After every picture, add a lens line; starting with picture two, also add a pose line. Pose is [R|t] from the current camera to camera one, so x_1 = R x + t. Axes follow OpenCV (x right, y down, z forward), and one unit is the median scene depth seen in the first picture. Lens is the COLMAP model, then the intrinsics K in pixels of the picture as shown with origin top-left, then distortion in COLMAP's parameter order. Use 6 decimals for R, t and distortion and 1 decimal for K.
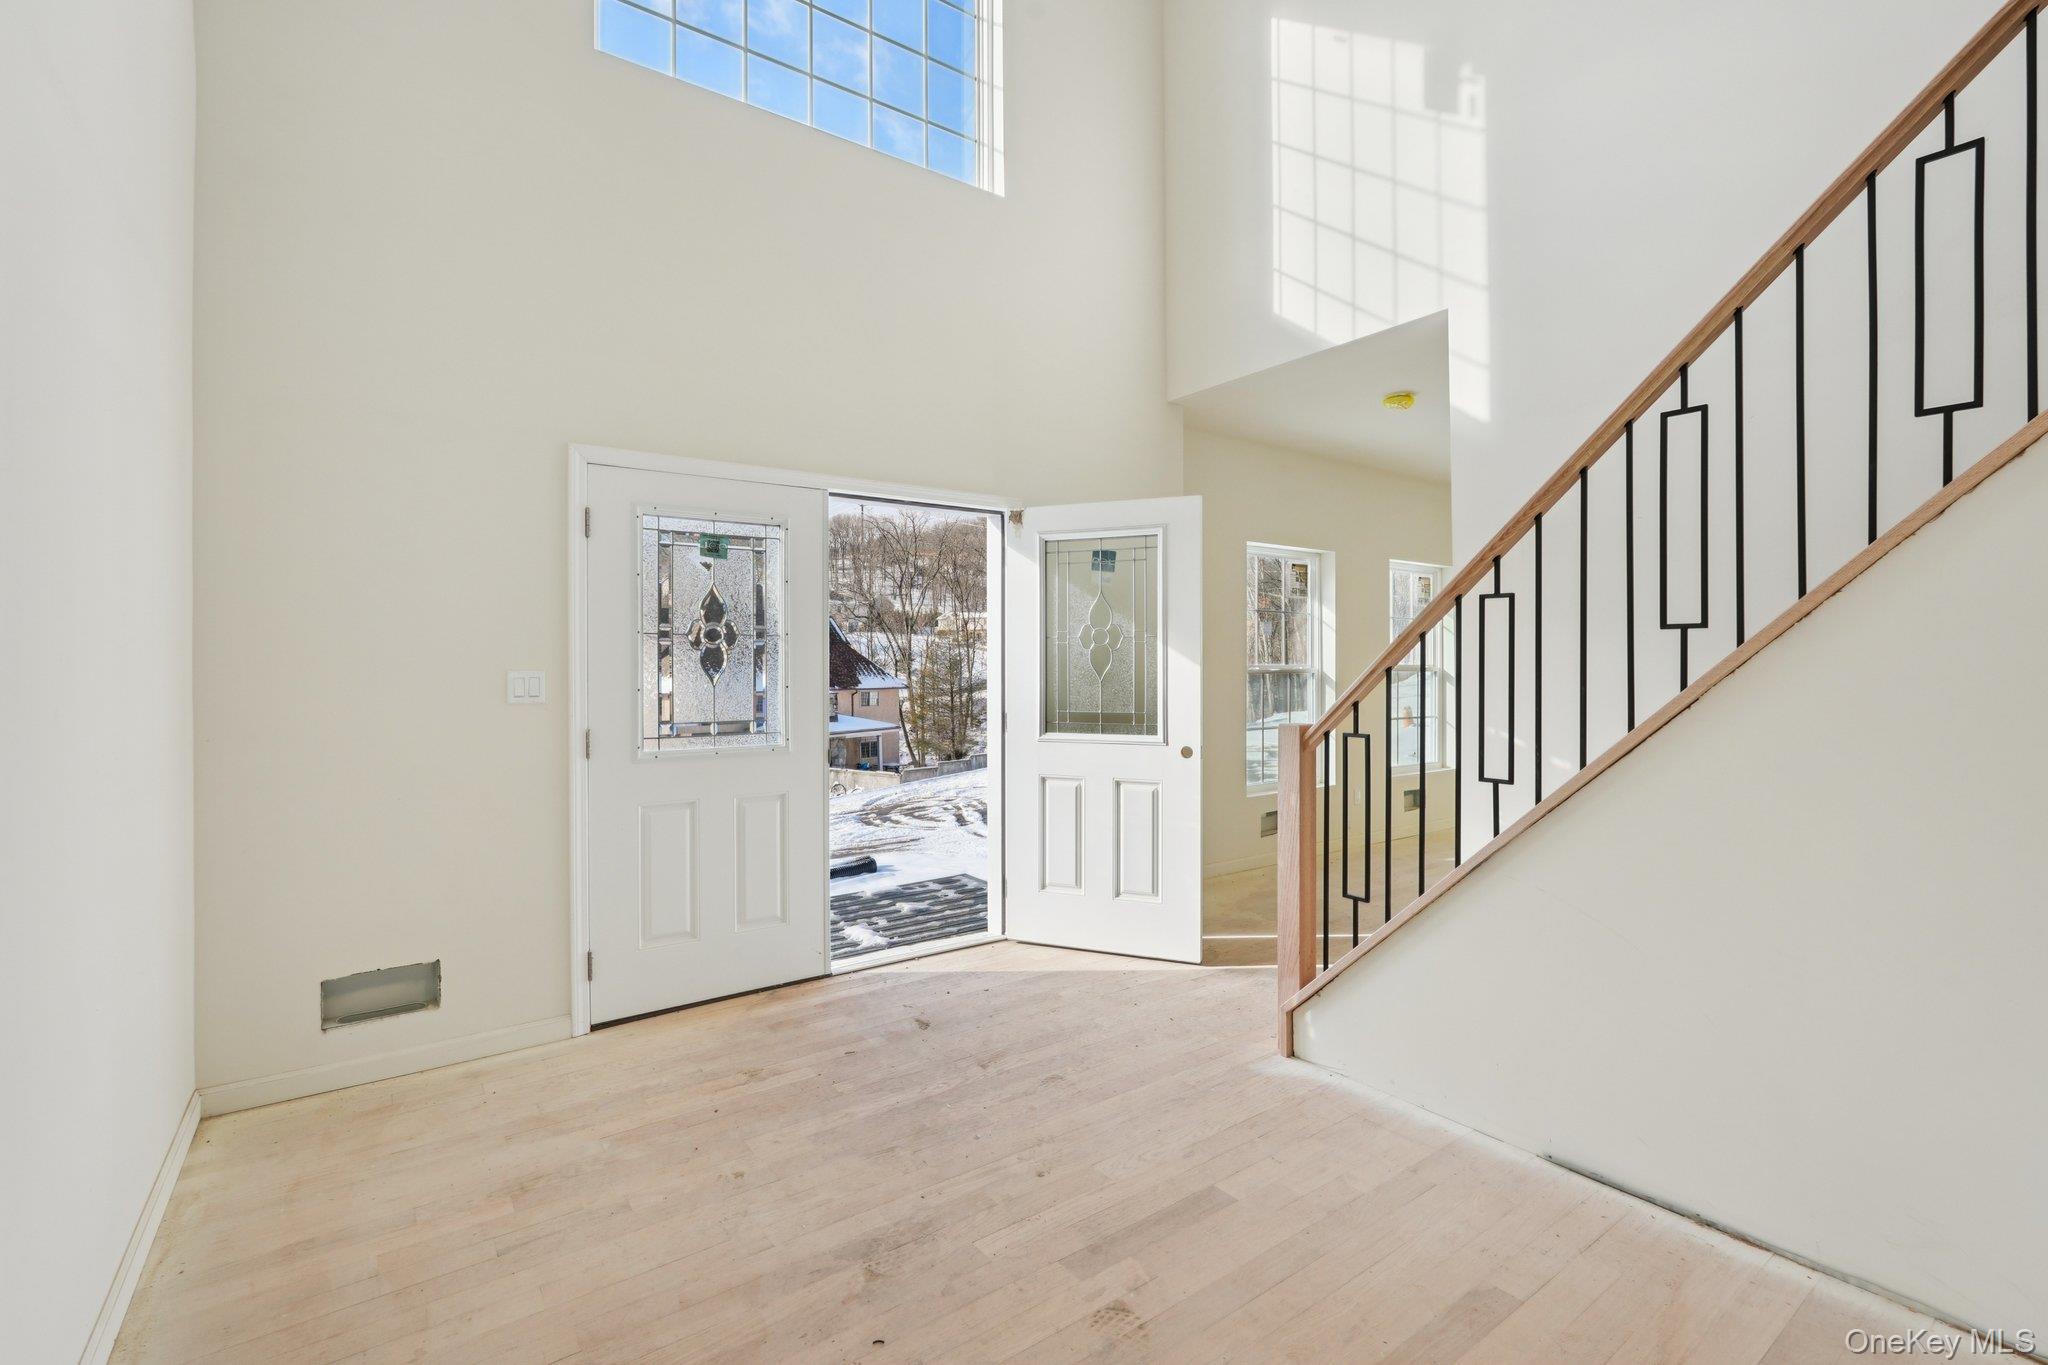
lens RADIAL K [[904.7, 0, 1031.0], [0, 904.7, 685.1], [0, 0, 1]] dist [-0.000808, 0.000285]
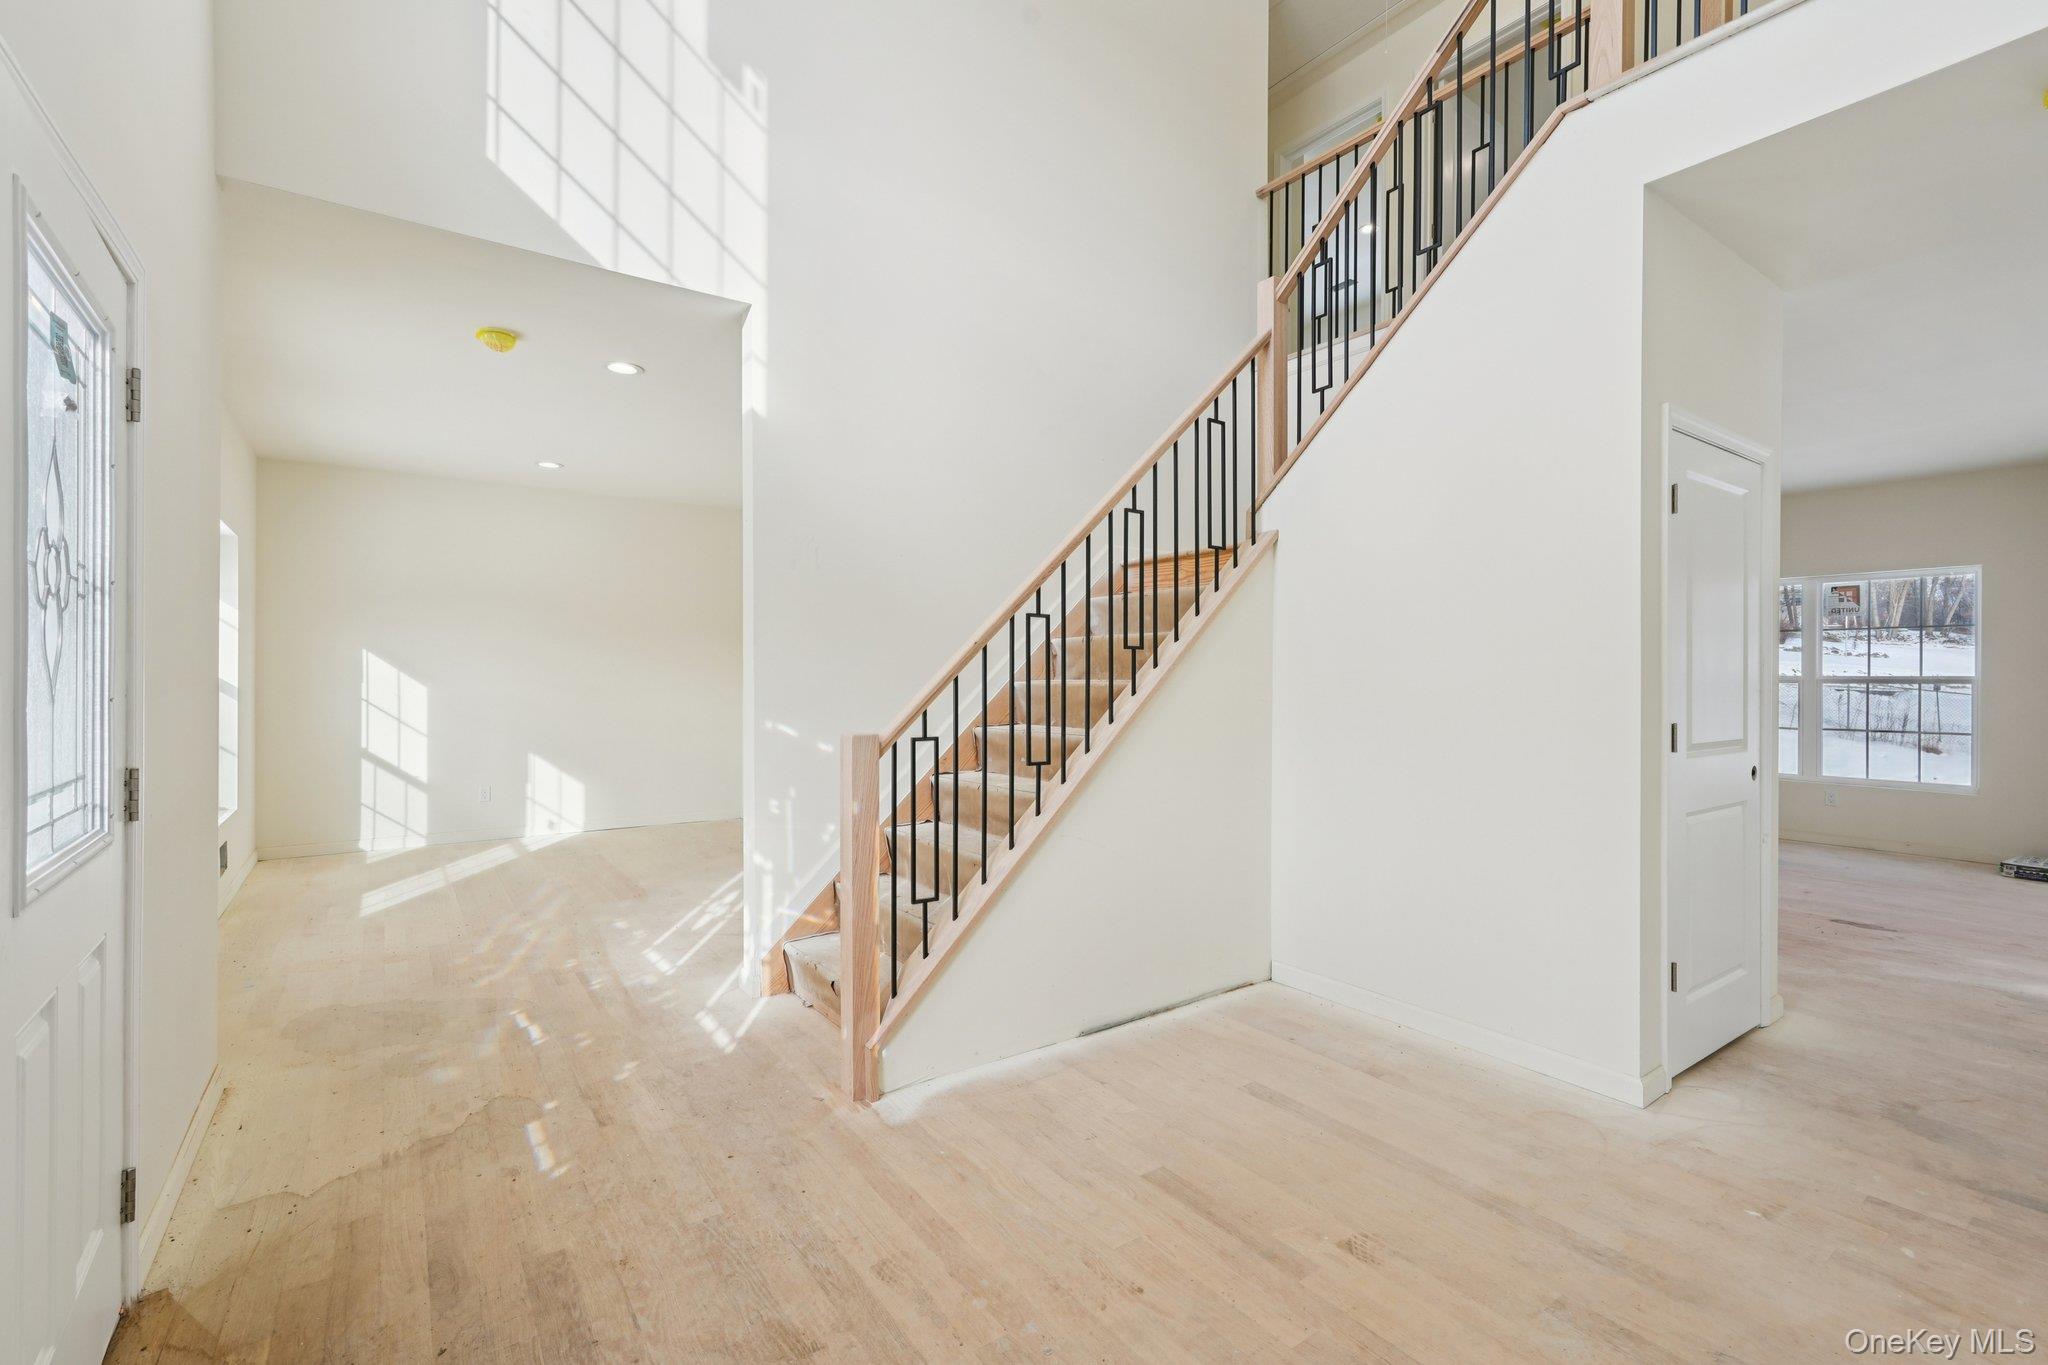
lens RADIAL K [[933.5, 0, 1030.9], [0, 933.5, 685.5], [0, 0, 1]] dist [0.019447, 0.000089]
pose [[0.020320, -0.027680, 0.999410, -0.785727], [0.017571, 0.999472, 0.027325, -0.037444], [-0.999639, 0.017006, 0.020796, 0.998783]]
